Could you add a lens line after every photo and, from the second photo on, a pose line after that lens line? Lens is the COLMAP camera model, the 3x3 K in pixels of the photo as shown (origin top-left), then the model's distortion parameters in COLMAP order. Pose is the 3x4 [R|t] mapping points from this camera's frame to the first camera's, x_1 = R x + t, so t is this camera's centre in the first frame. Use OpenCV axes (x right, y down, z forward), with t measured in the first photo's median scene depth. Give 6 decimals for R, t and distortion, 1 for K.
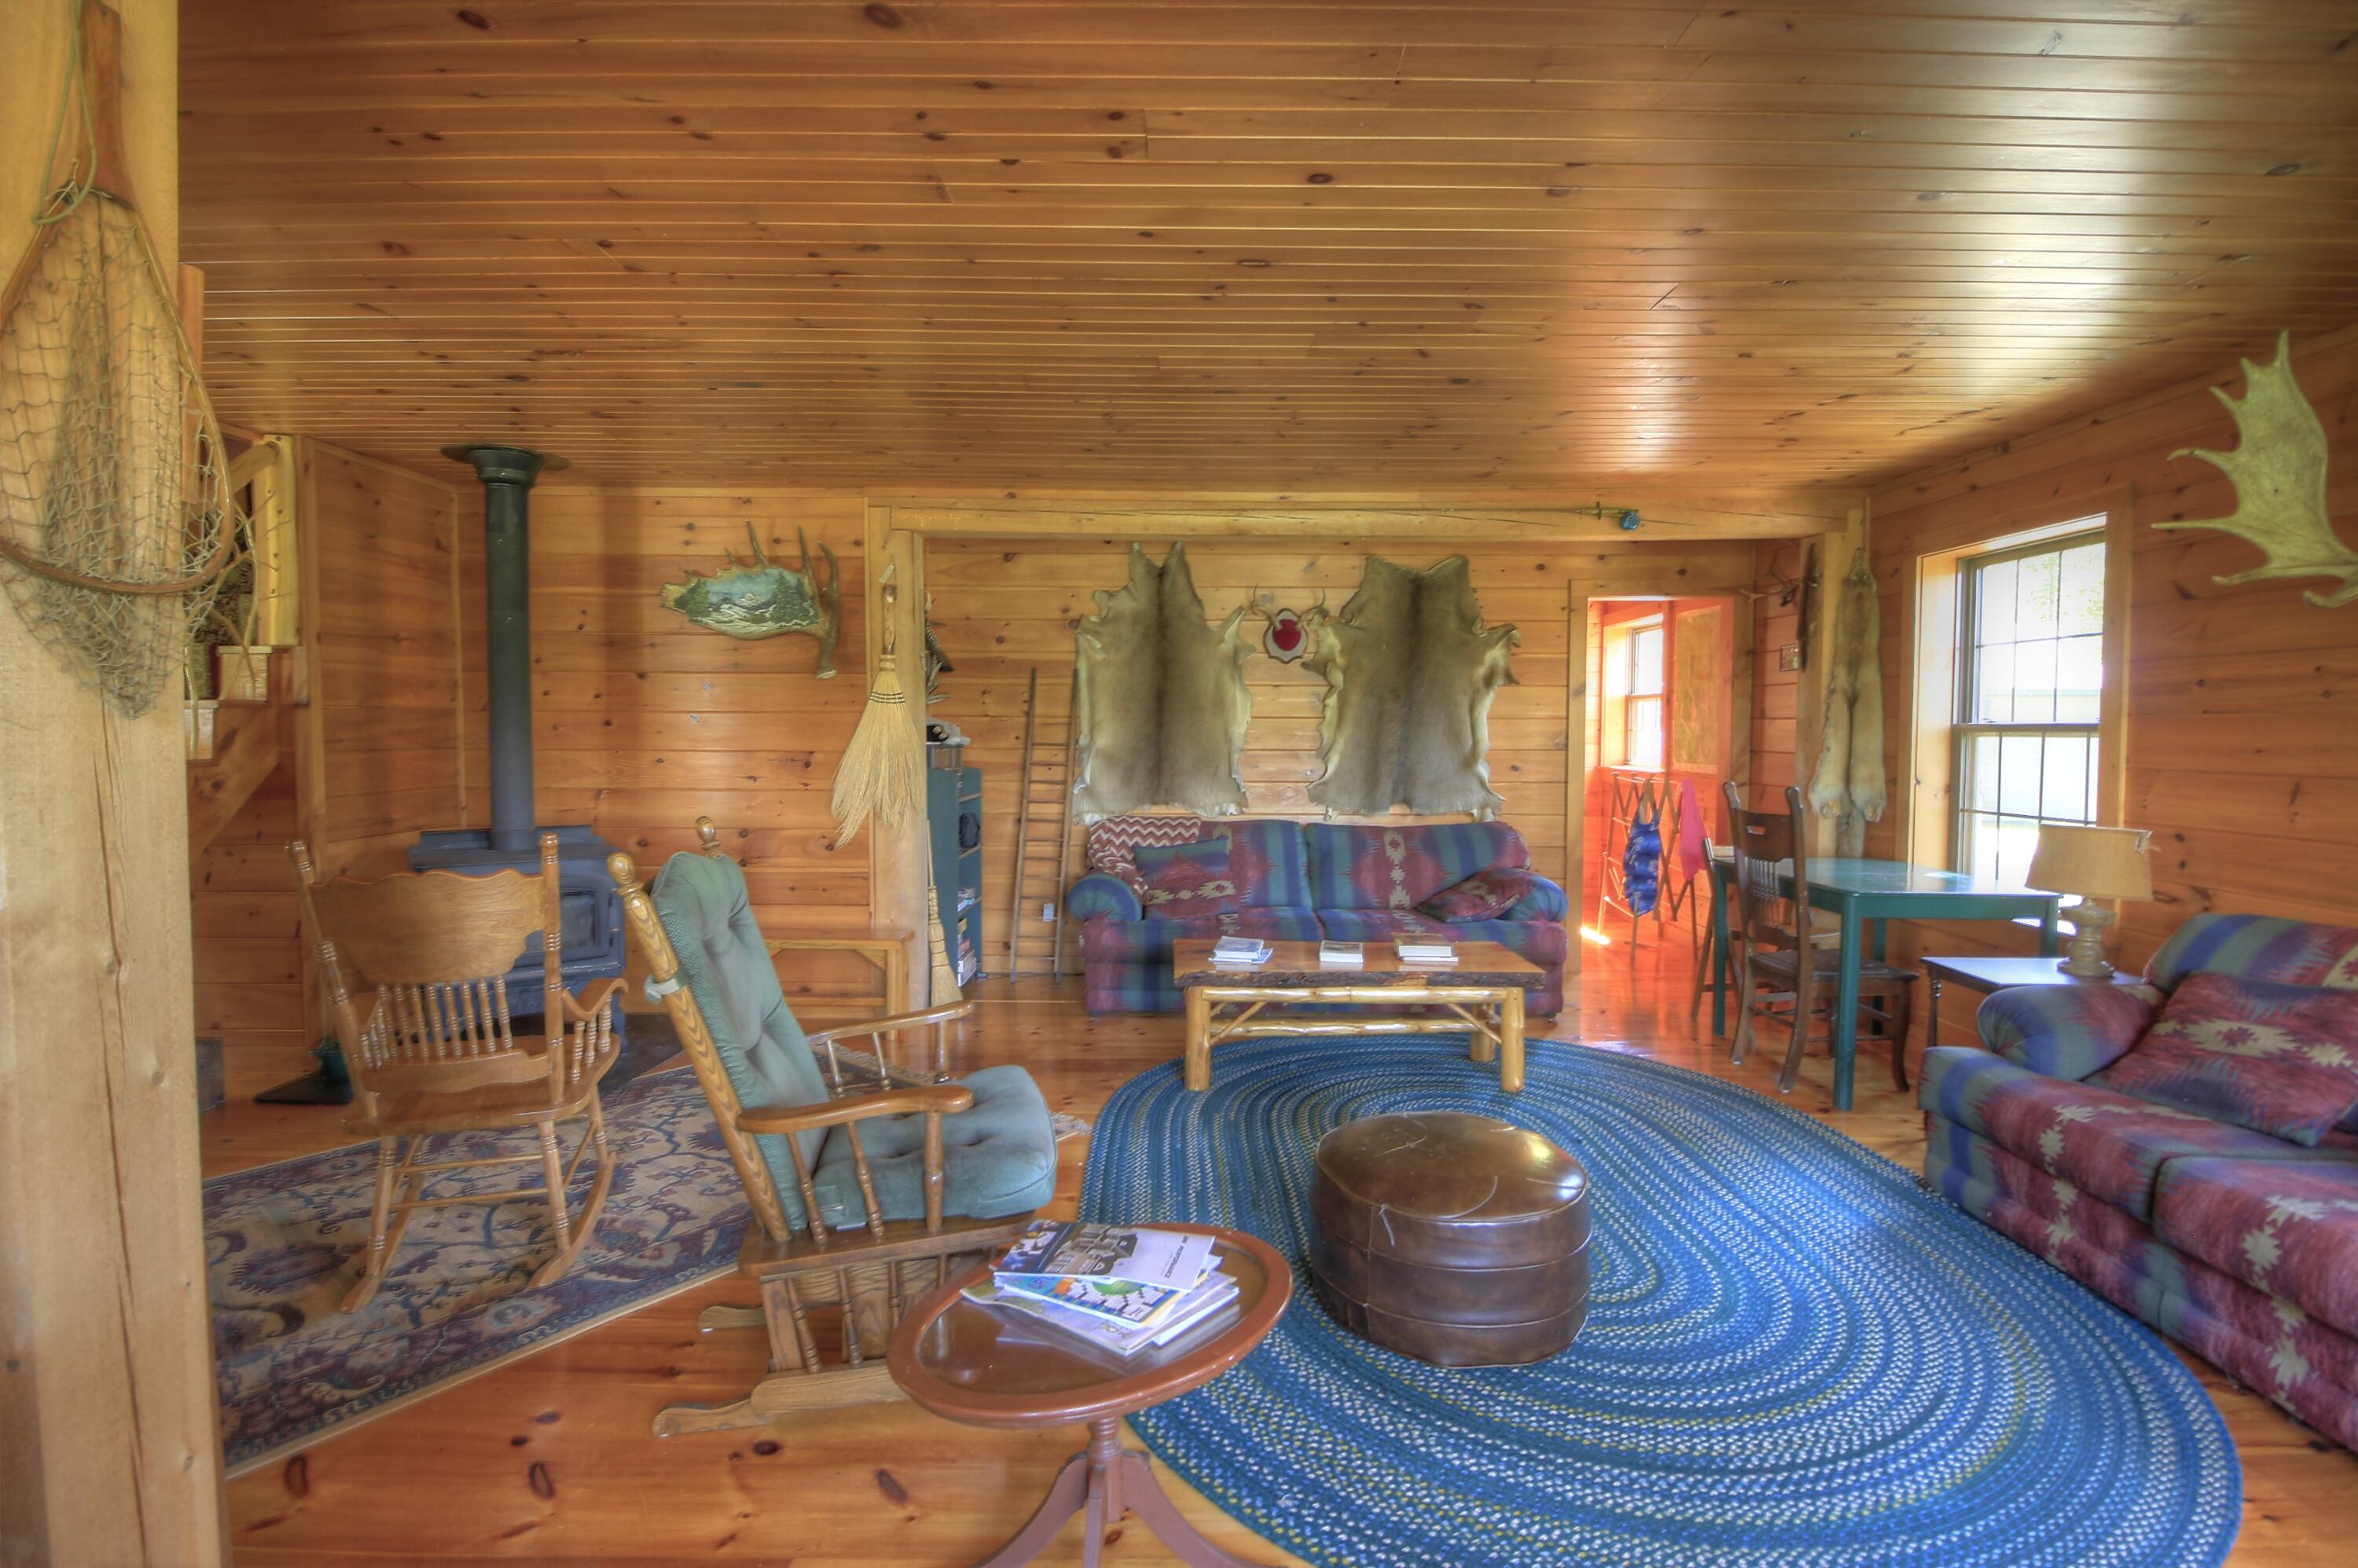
lens RADIAL K [[1107.0, 0, 1180.3], [0, 1107.0, 779.0], [0, 0, 1]] dist [-0.005111, -0.007226]
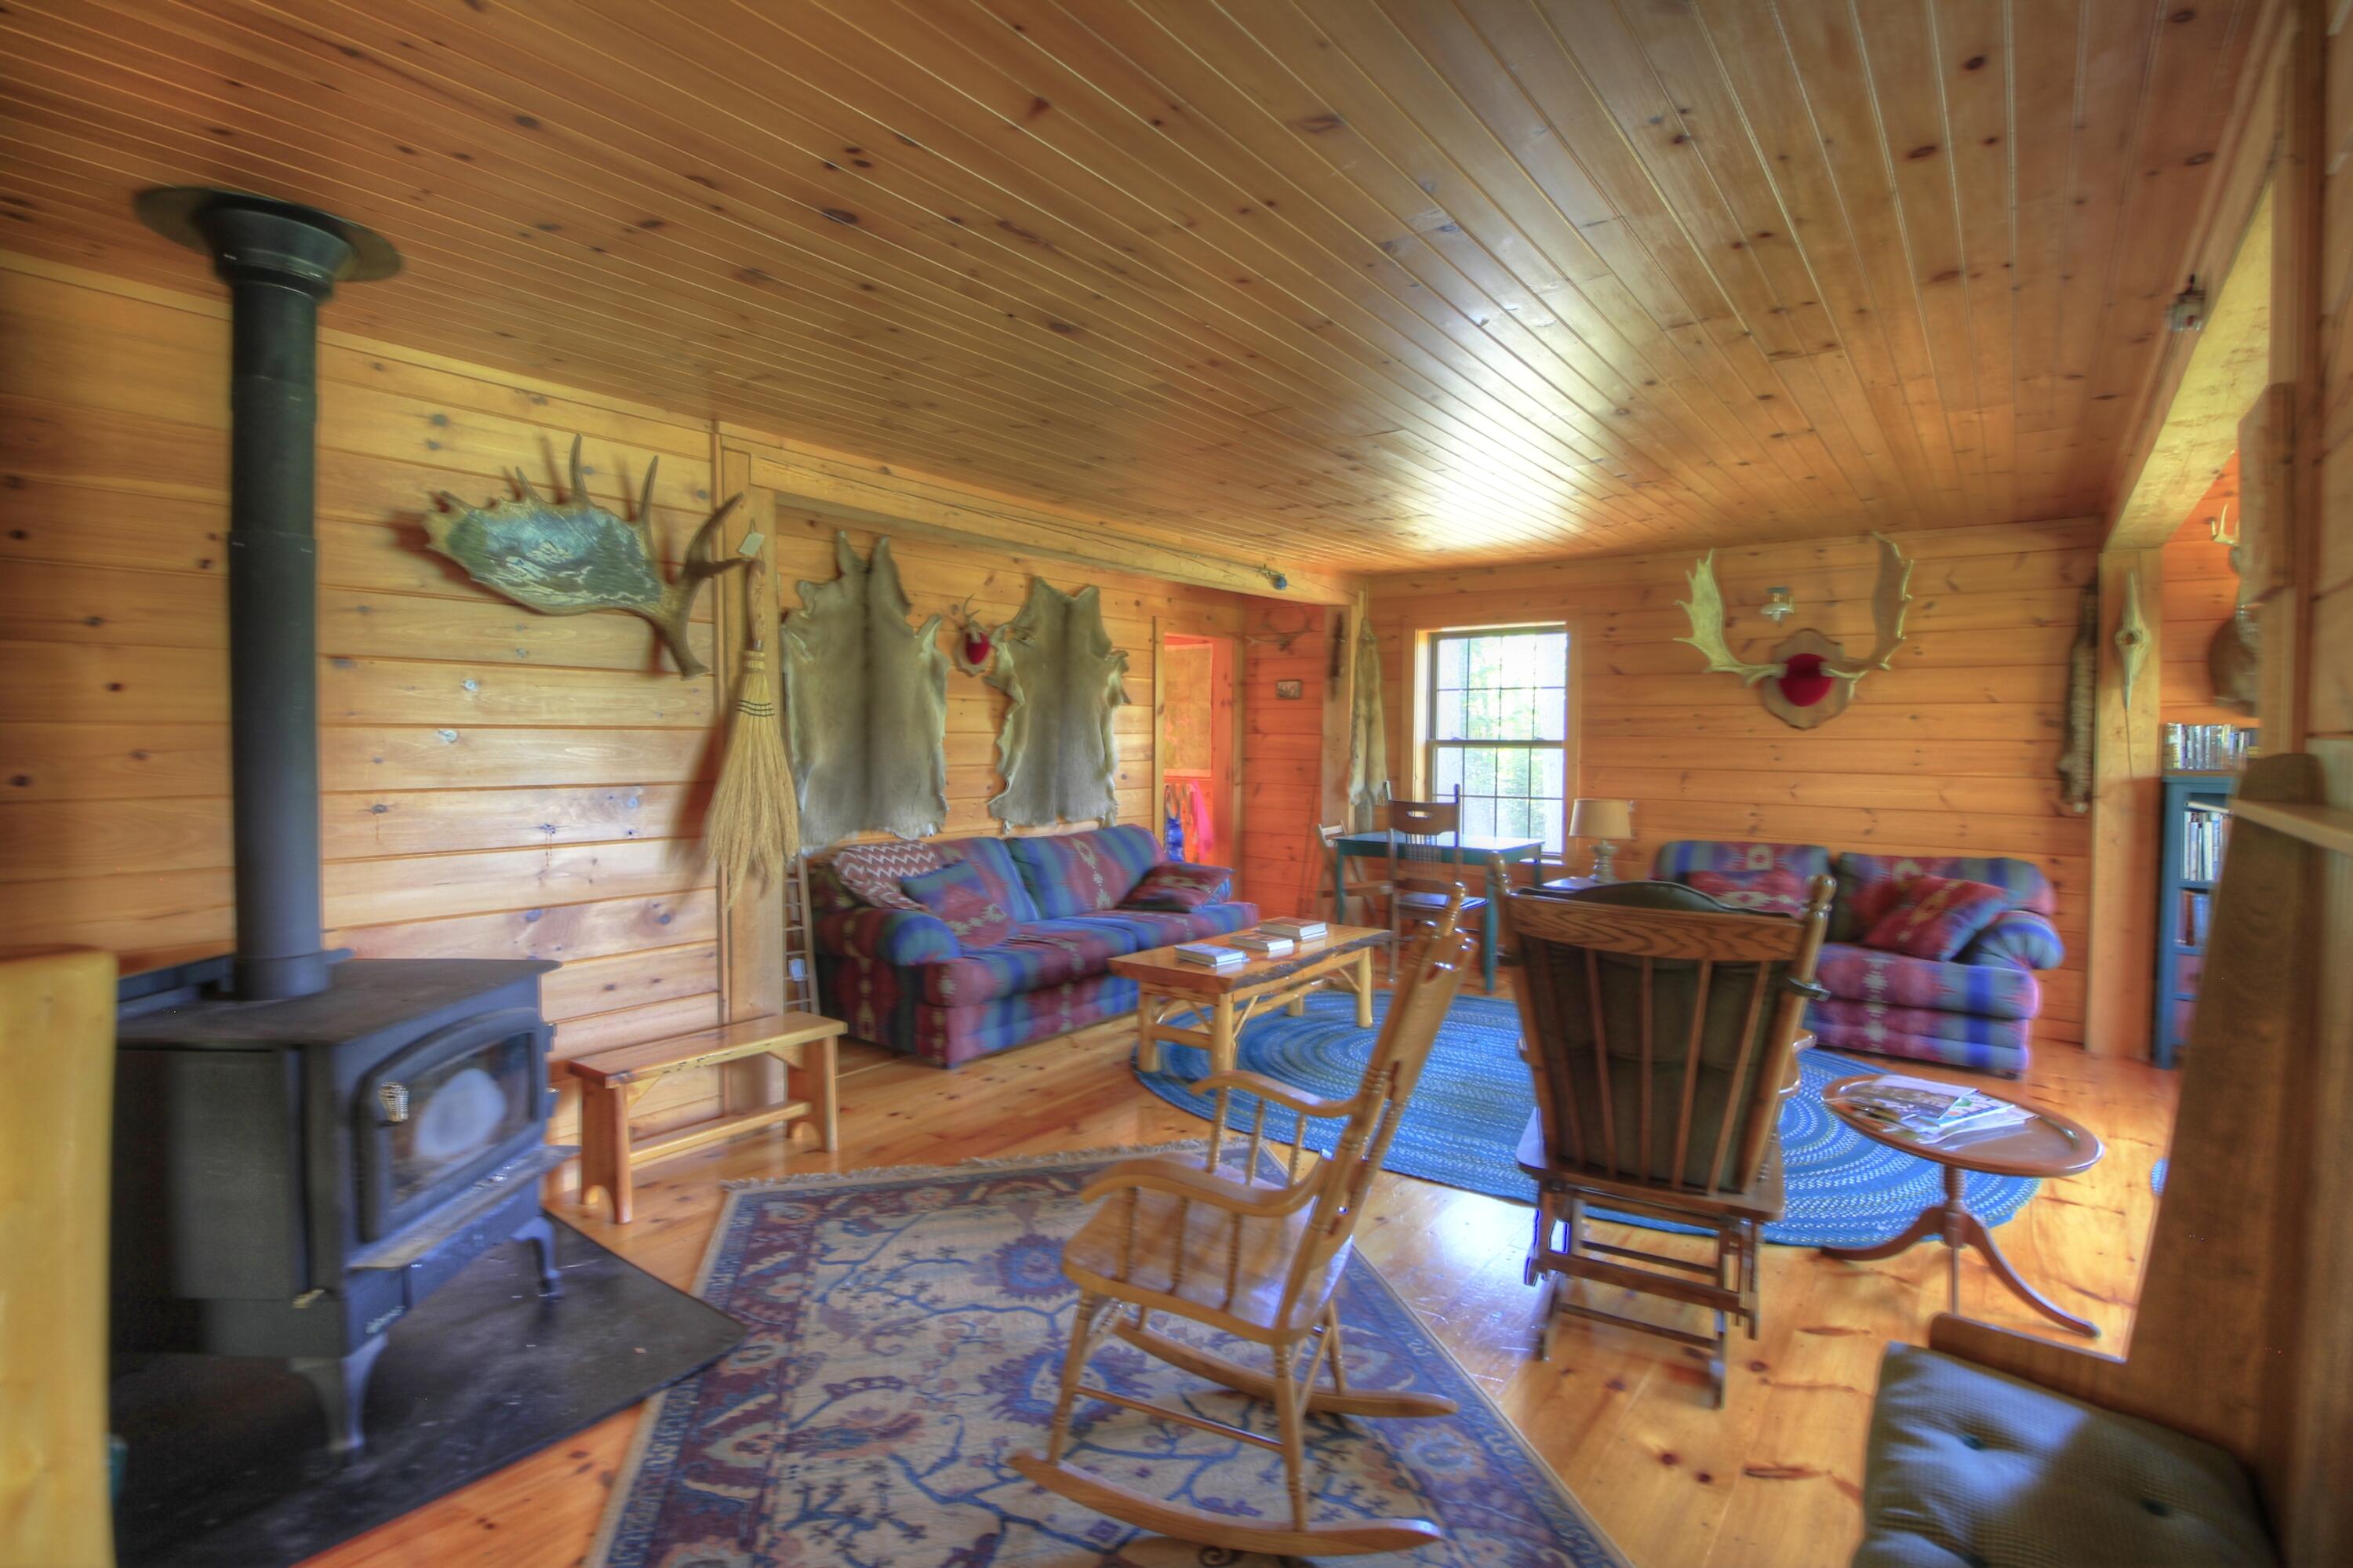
lens RADIAL K [[1104.7, 0, 1188.7], [0, 1104.7, 781.0], [0, 0, 1]] dist [-0.005111, -0.007226]
pose [[0.603547, -0.033388, 0.796628, -0.677733], [0.033138, 0.999310, 0.016777, -0.026926], [-0.796639, 0.016273, 0.604237, 0.309863]]
